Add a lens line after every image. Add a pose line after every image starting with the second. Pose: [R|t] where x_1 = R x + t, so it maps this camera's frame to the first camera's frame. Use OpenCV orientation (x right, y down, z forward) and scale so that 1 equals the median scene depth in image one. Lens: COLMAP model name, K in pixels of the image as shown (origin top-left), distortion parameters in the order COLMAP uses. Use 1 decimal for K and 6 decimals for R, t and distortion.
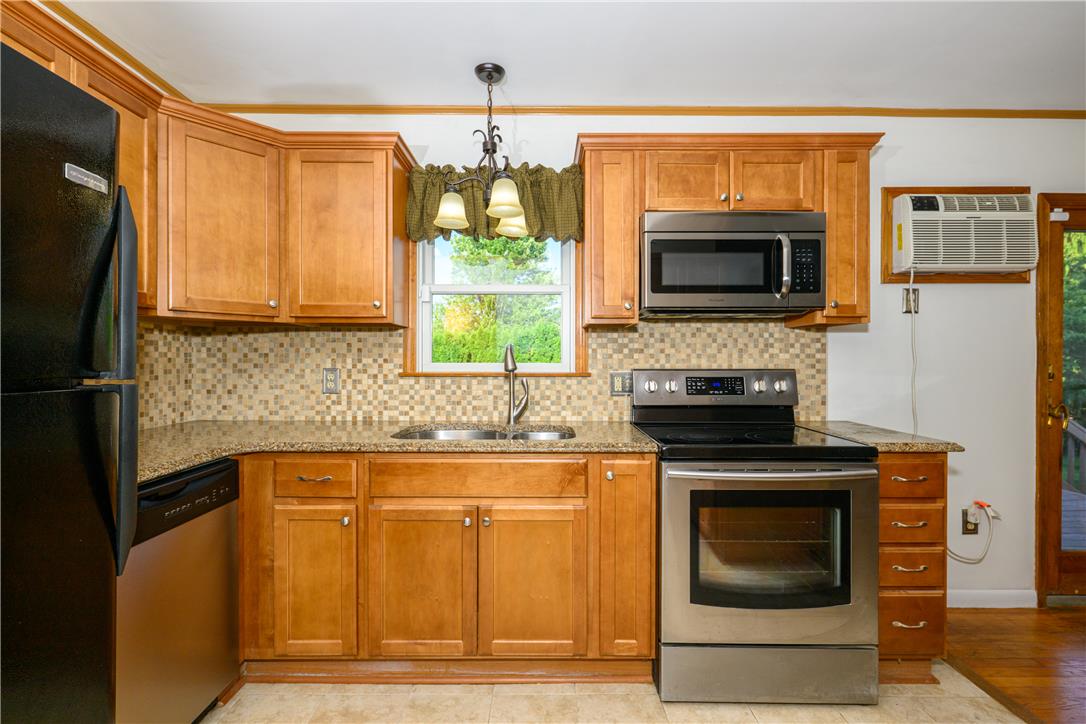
lens RADIAL K [[482.8, 0, 540.9], [0, 482.8, 358.7], [0, 0, 1]] dist [-0.001412, 0.000345]
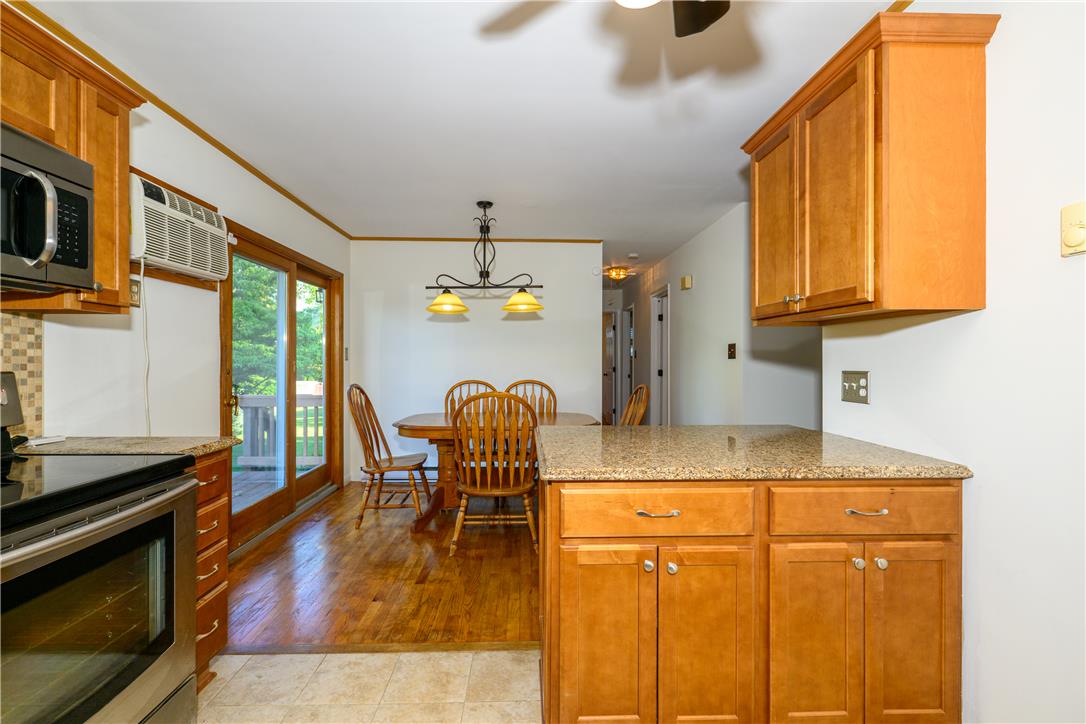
lens RADIAL K [[482.8, 0, 539.8], [0, 482.8, 362.4], [0, 0, 1]] dist [-0.001412, 0.000345]
pose [[-0.023692, -0.007918, 0.999688, -0.171571], [-0.003821, 0.999962, 0.007830, -0.000031], [-0.999712, -0.003634, -0.023721, 0.279724]]
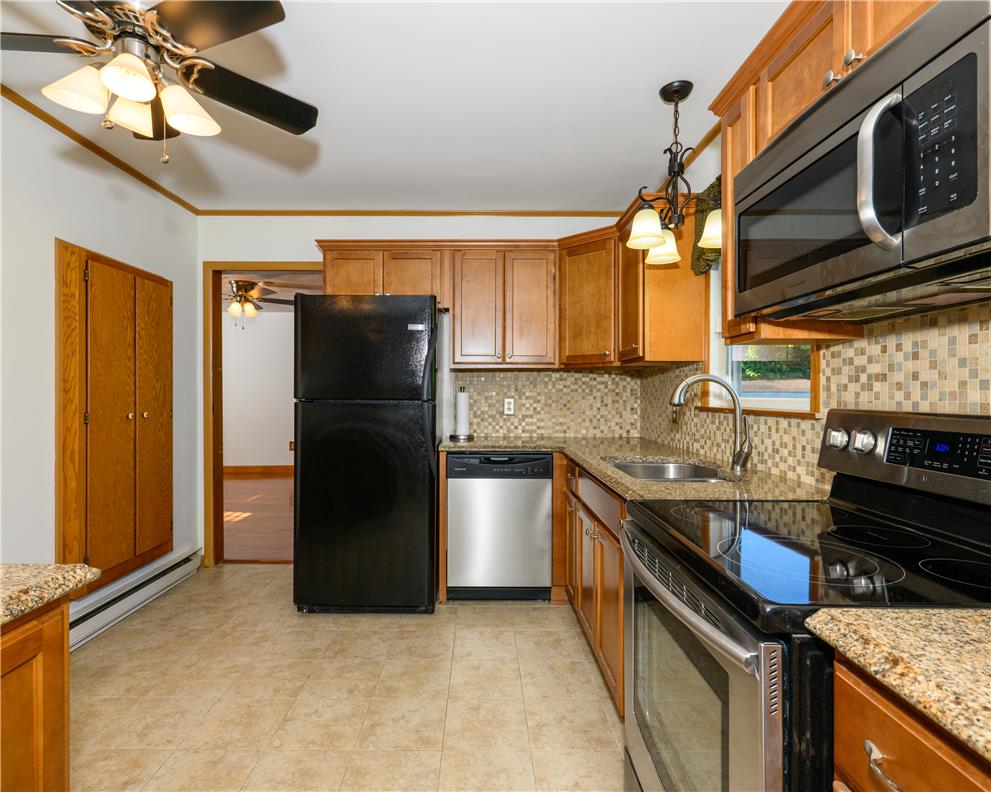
lens RADIAL K [[542.1, 0, 494.3], [0, 542.1, 394.6], [0, 0, 1]] dist [-0.000093, 0.000441]
pose [[0.005856, 0.000695, -0.999983, 0.873048], [-0.001626, 0.999998, 0.000686, 0.004319], [0.999982, 0.001622, 0.005857, 0.580623]]
